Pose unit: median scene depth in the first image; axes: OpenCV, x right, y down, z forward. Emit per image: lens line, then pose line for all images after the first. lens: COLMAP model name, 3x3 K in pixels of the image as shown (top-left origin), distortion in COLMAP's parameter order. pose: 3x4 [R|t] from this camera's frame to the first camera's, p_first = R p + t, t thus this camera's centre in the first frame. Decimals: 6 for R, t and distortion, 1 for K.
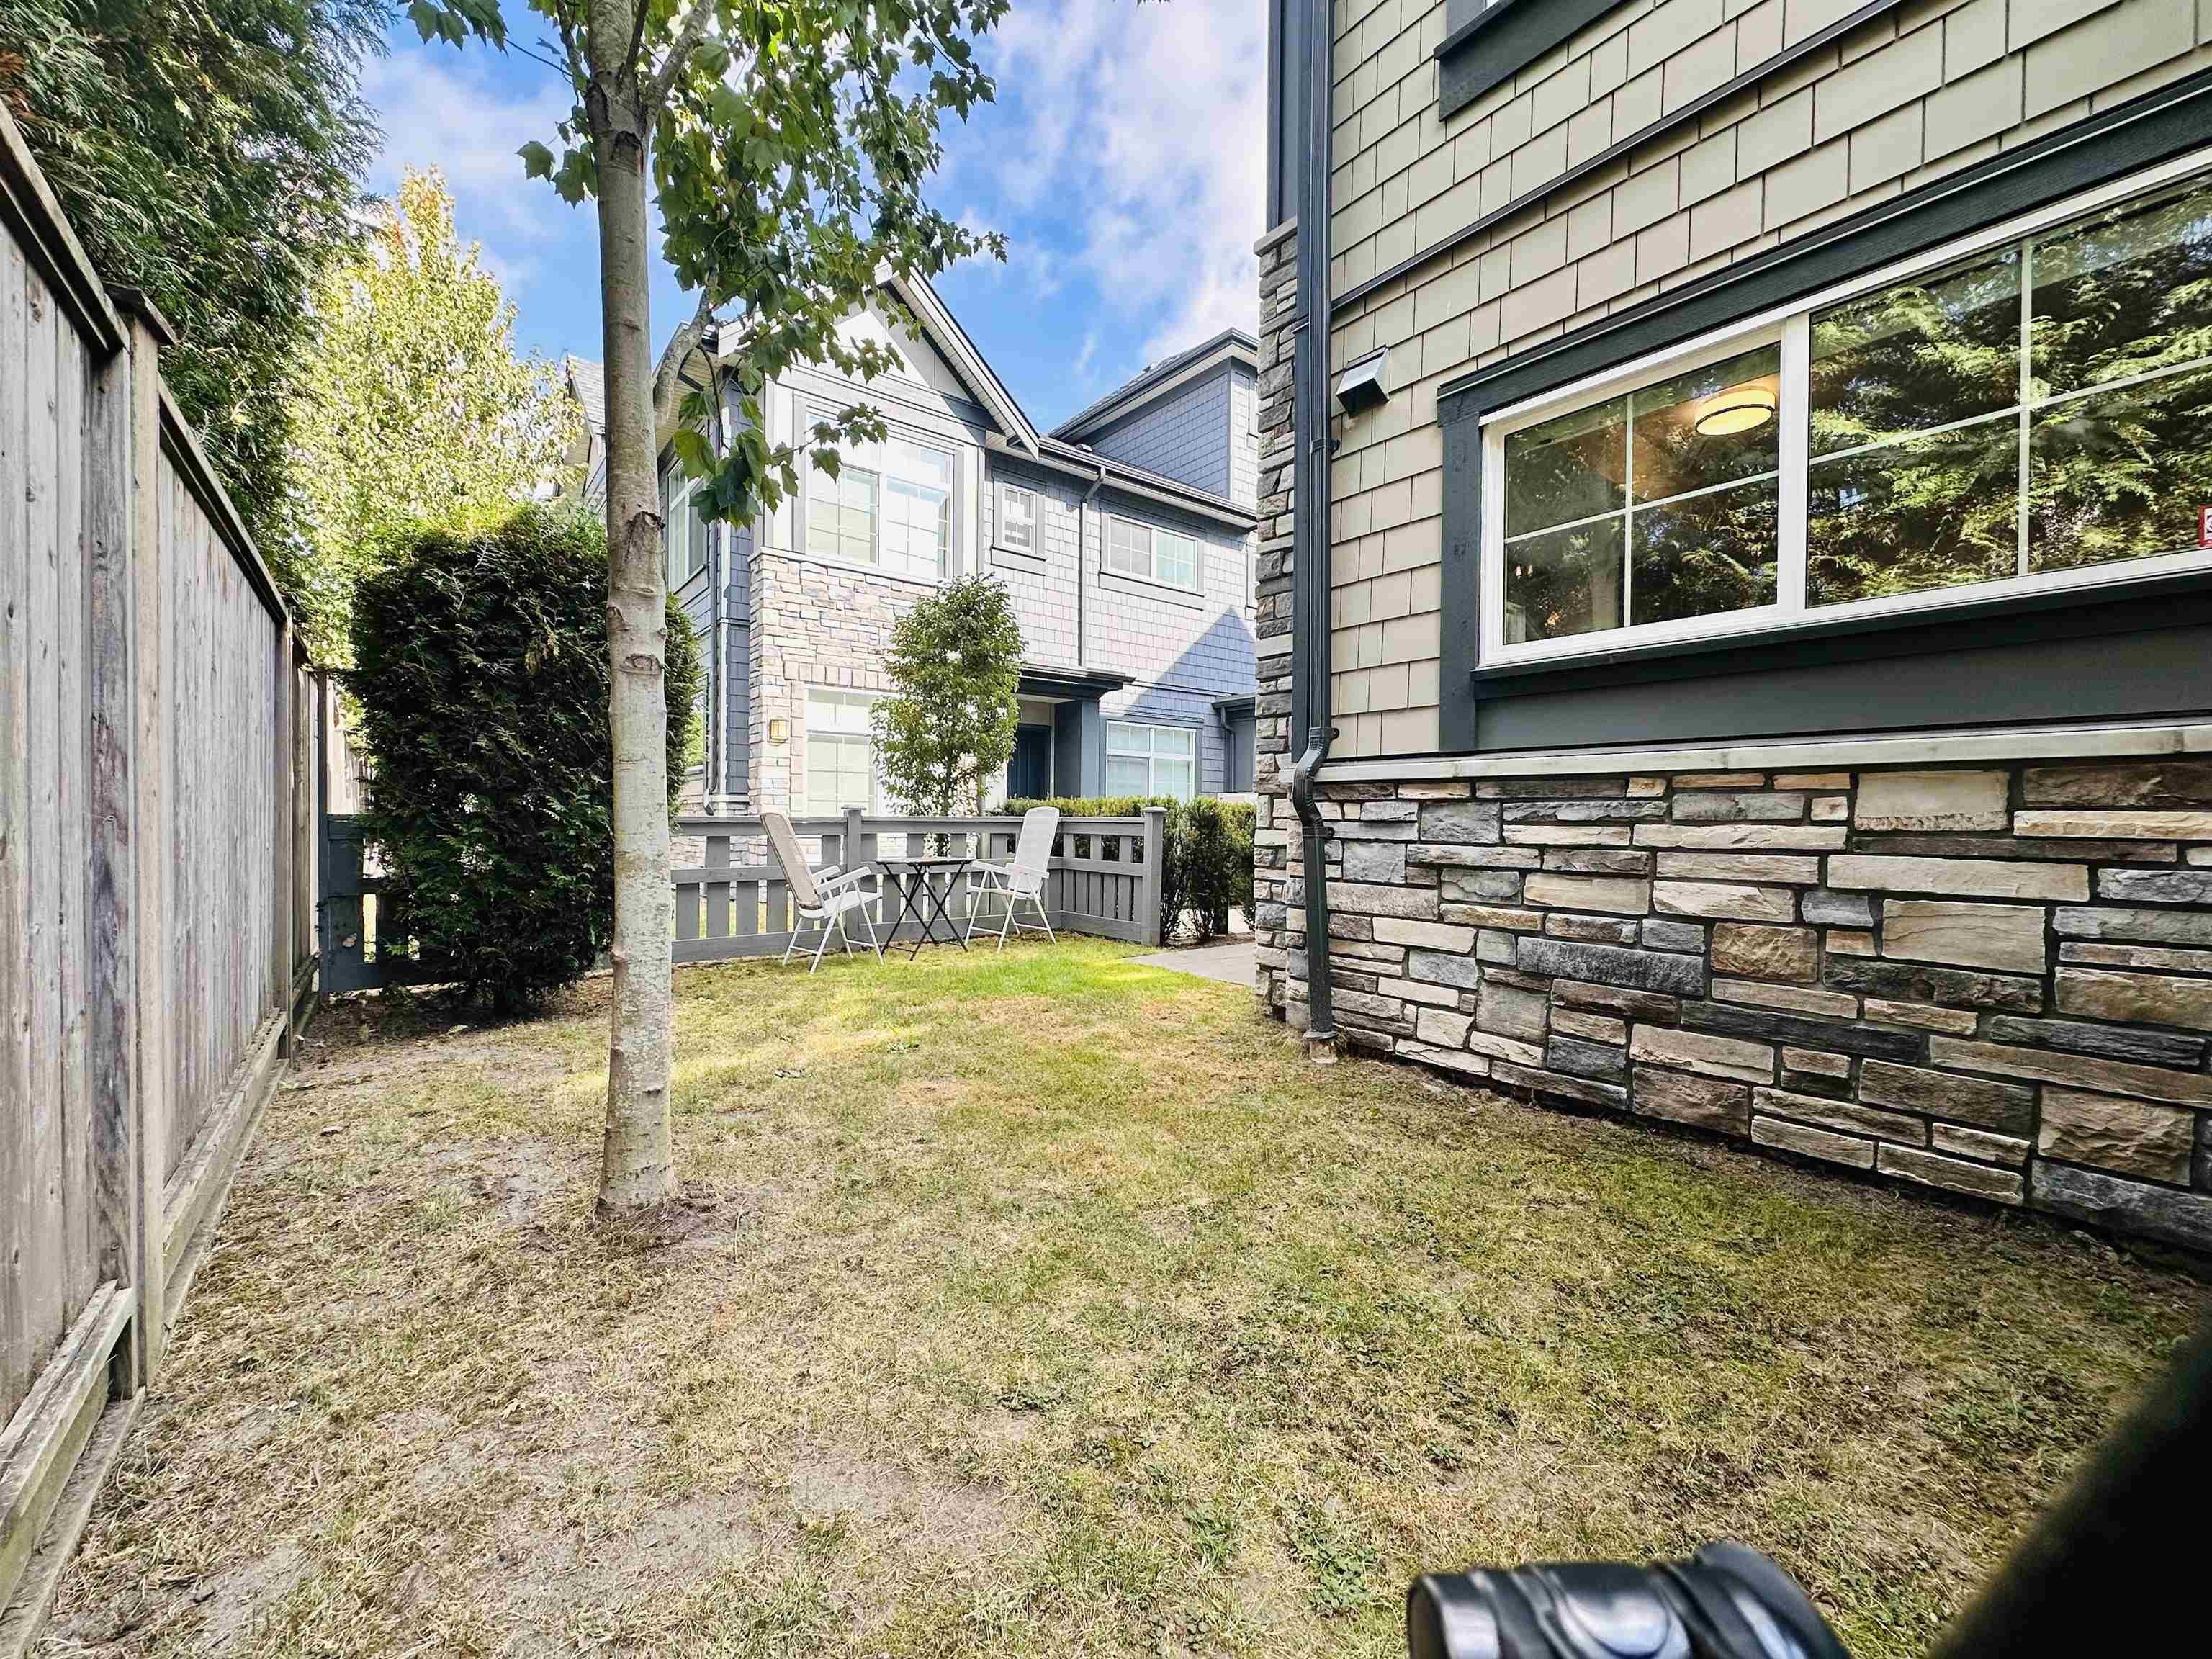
lens RADIAL K [[878.9, 0, 1097.8], [0, 878.9, 827.1], [0, 0, 1]] dist [-0.000799, 0.000235]
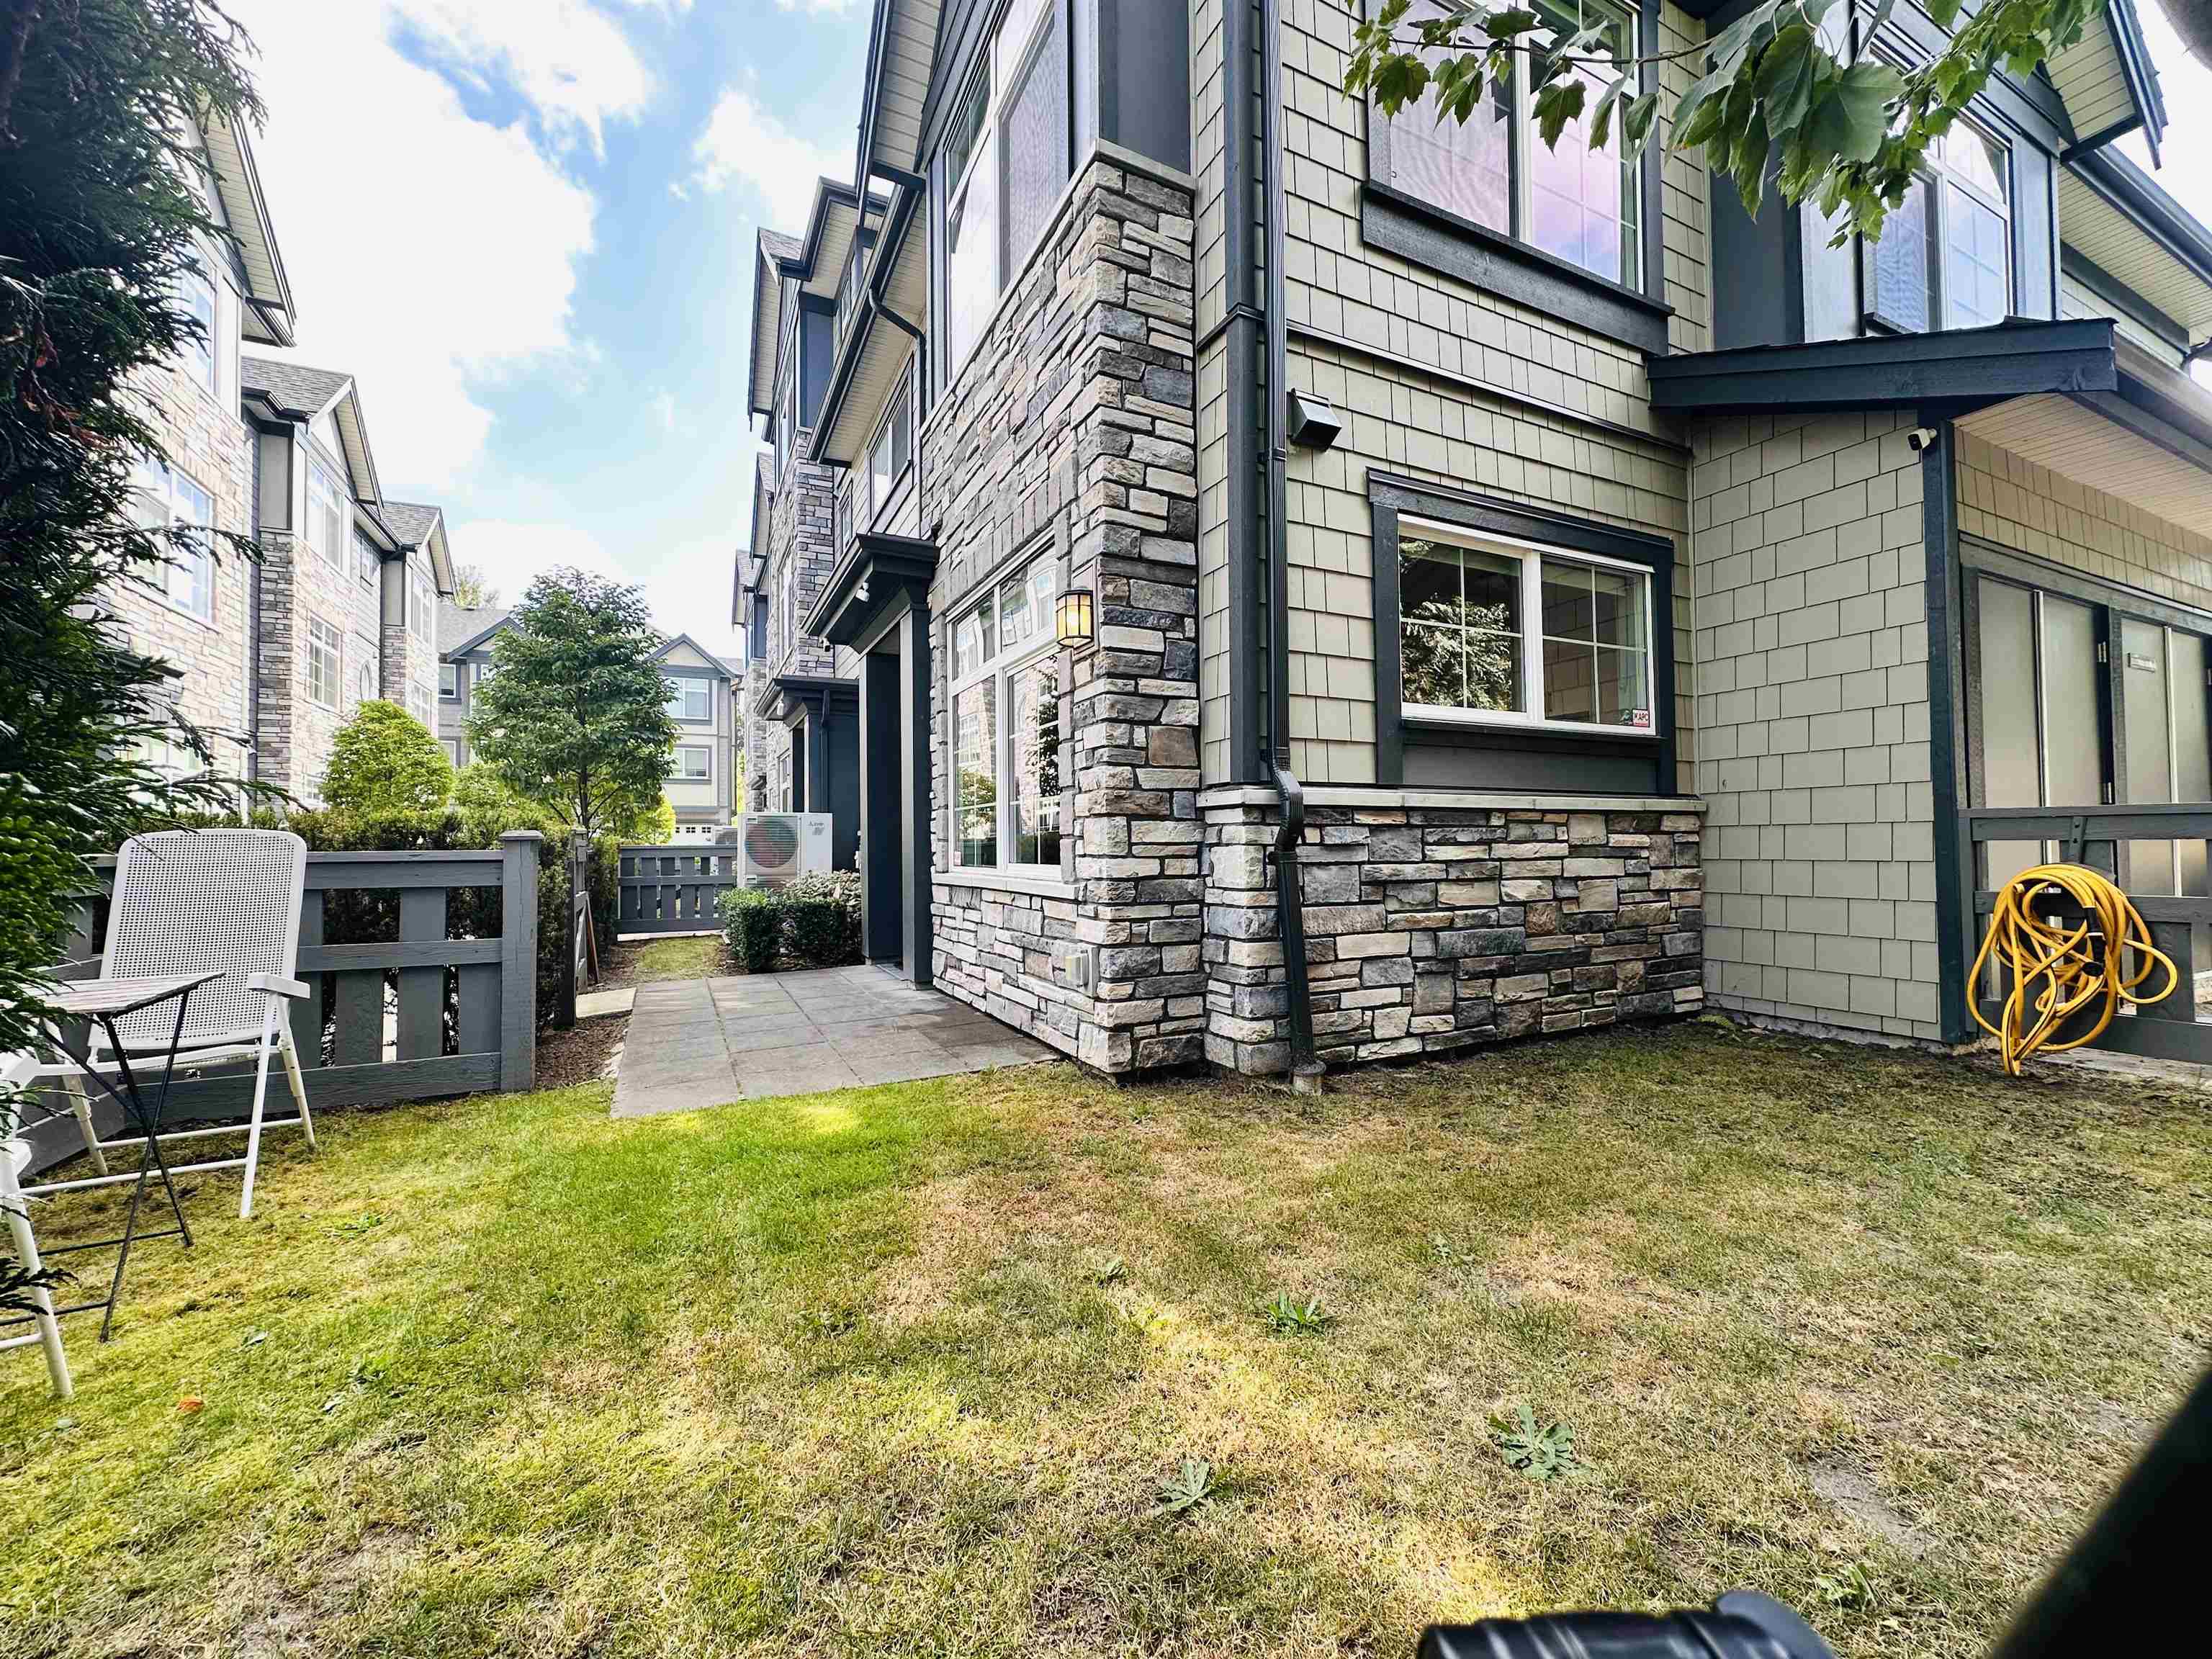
lens RADIAL K [[878.9, 0, 1101.3], [0, 878.9, 827.2], [0, 0, 1]] dist [-0.000799, 0.000235]
pose [[0.207065, 0.010086, 0.978275, -0.924030], [0.020821, 0.999675, -0.014714, -0.022006], [-0.978106, 0.023416, 0.206788, 1.273884]]
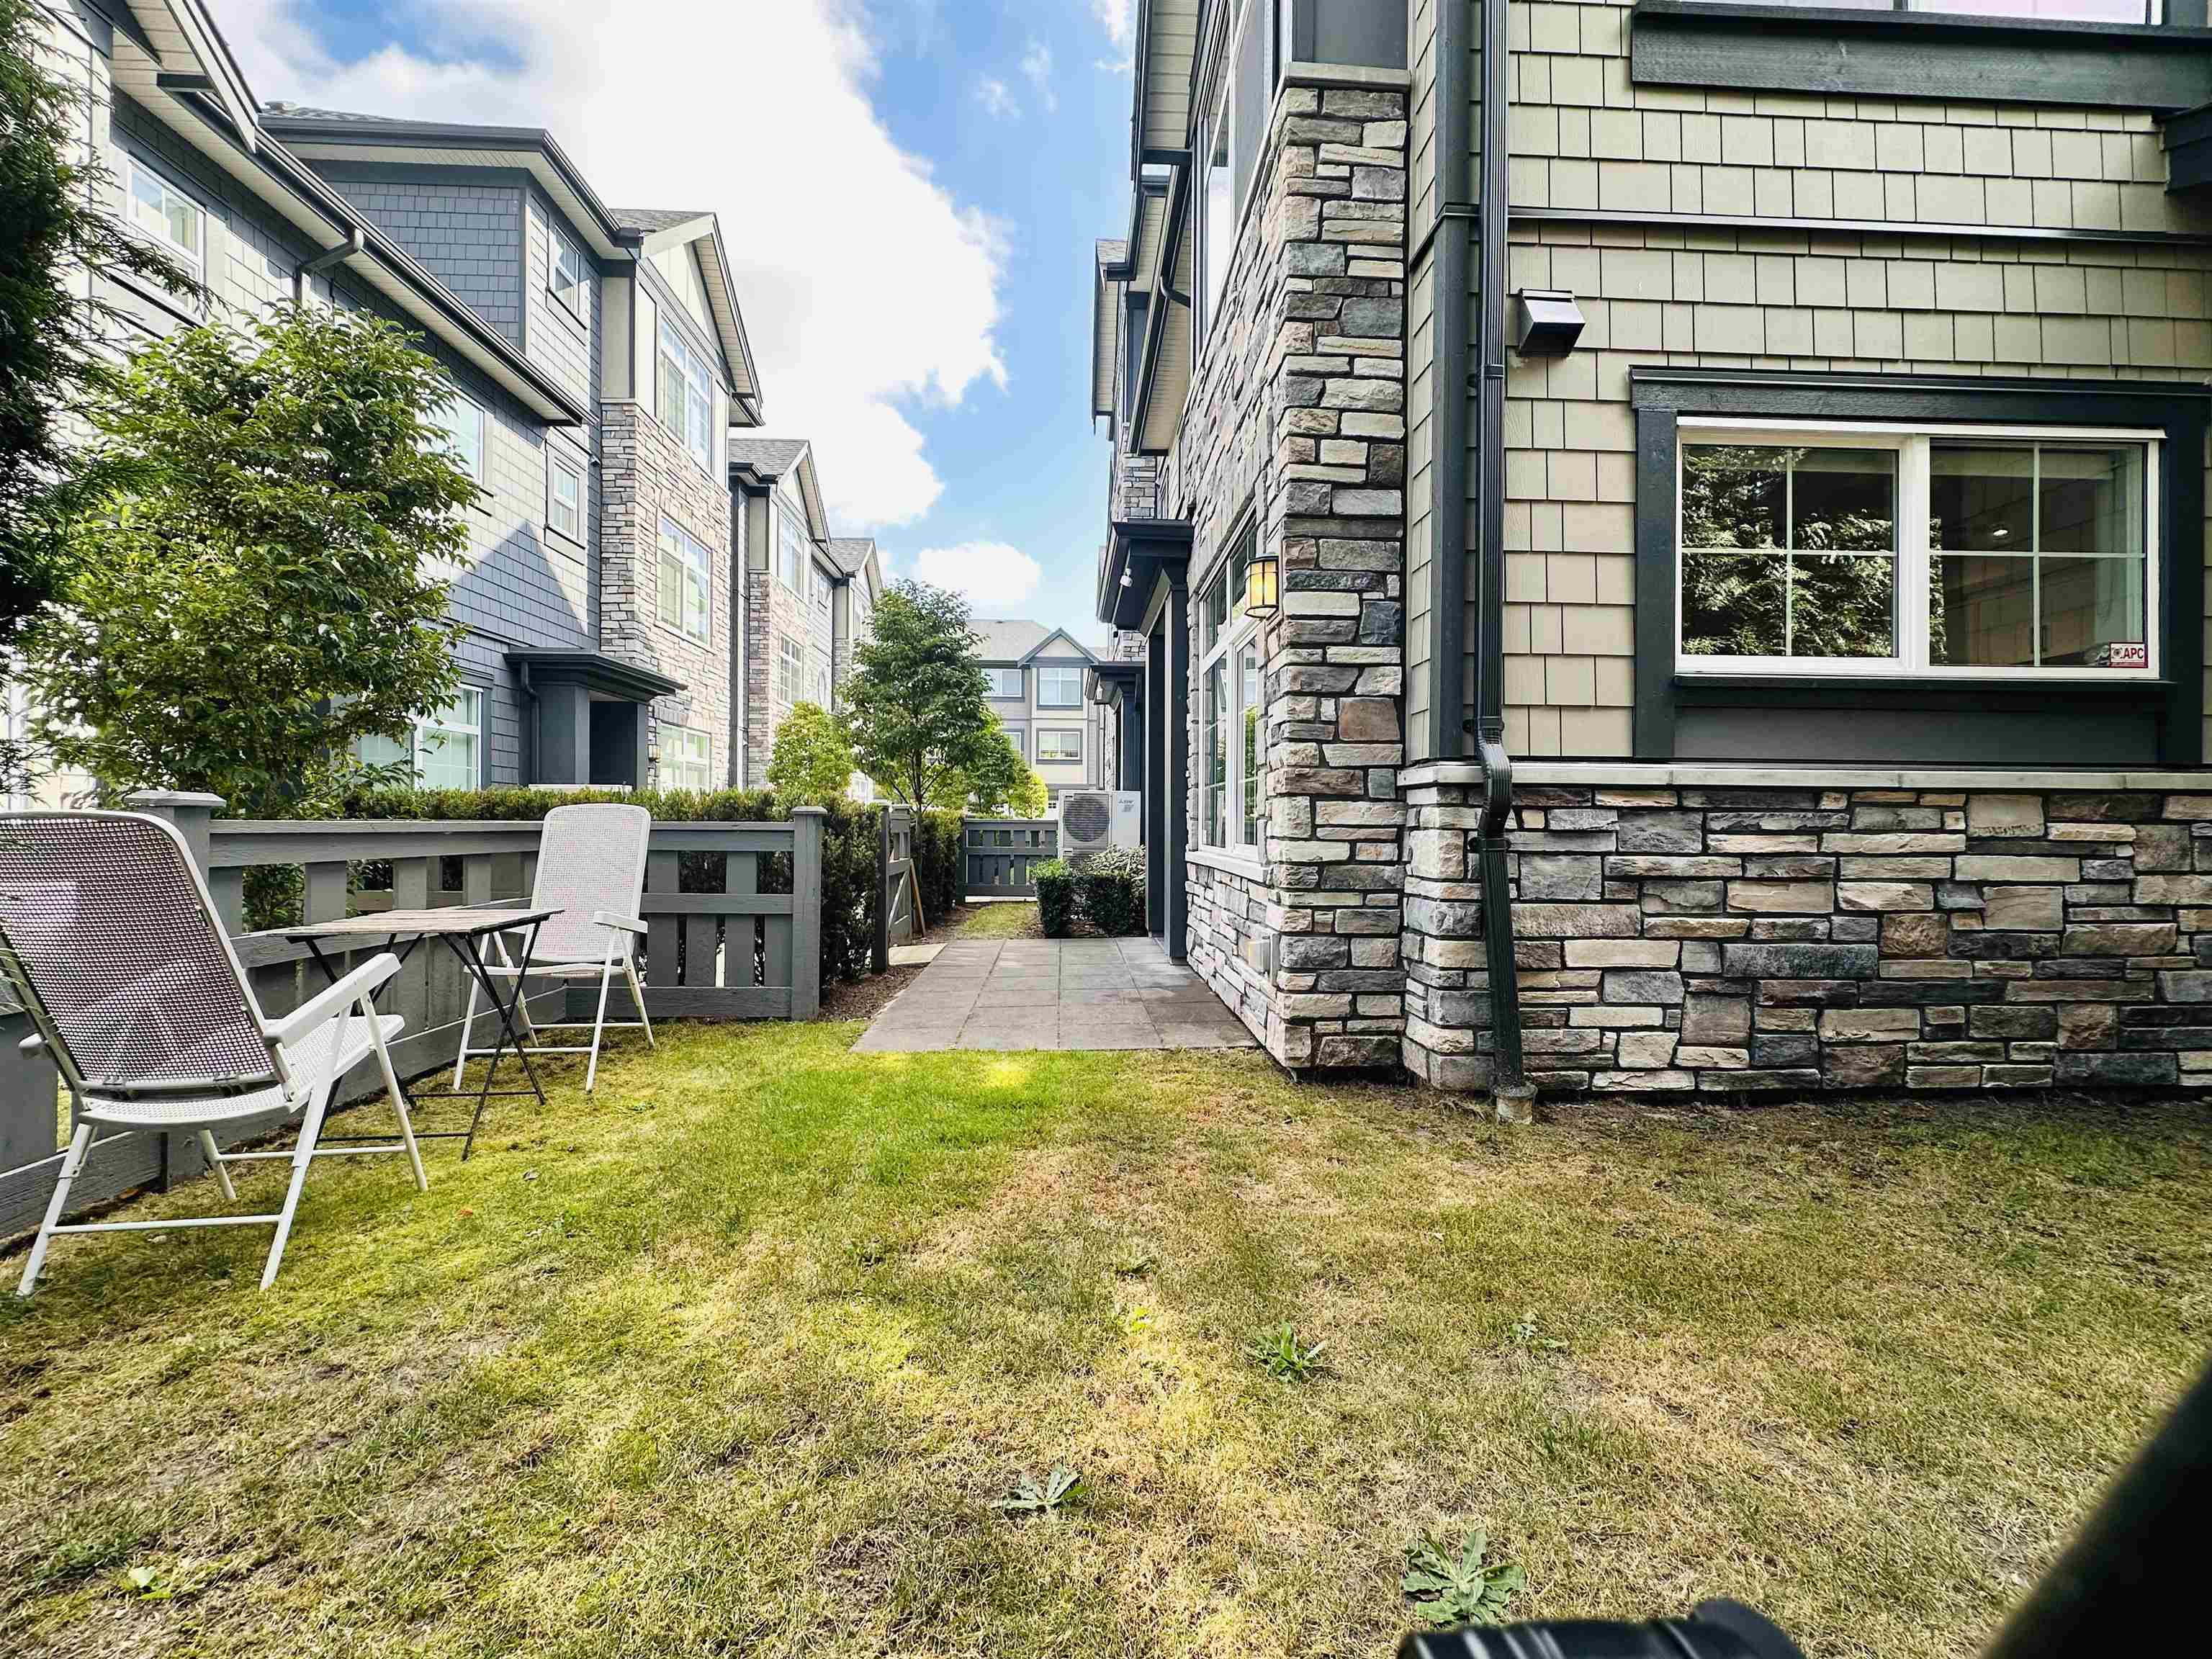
lens RADIAL K [[878.9, 0, 1106.4], [0, 878.9, 827.4], [0, 0, 1]] dist [-0.000799, 0.000235]
pose [[0.581078, -0.008205, 0.813806, -0.801272], [0.006415, 0.999964, 0.005501, -0.021774], [-0.813822, 0.002024, 0.581110, 1.042389]]
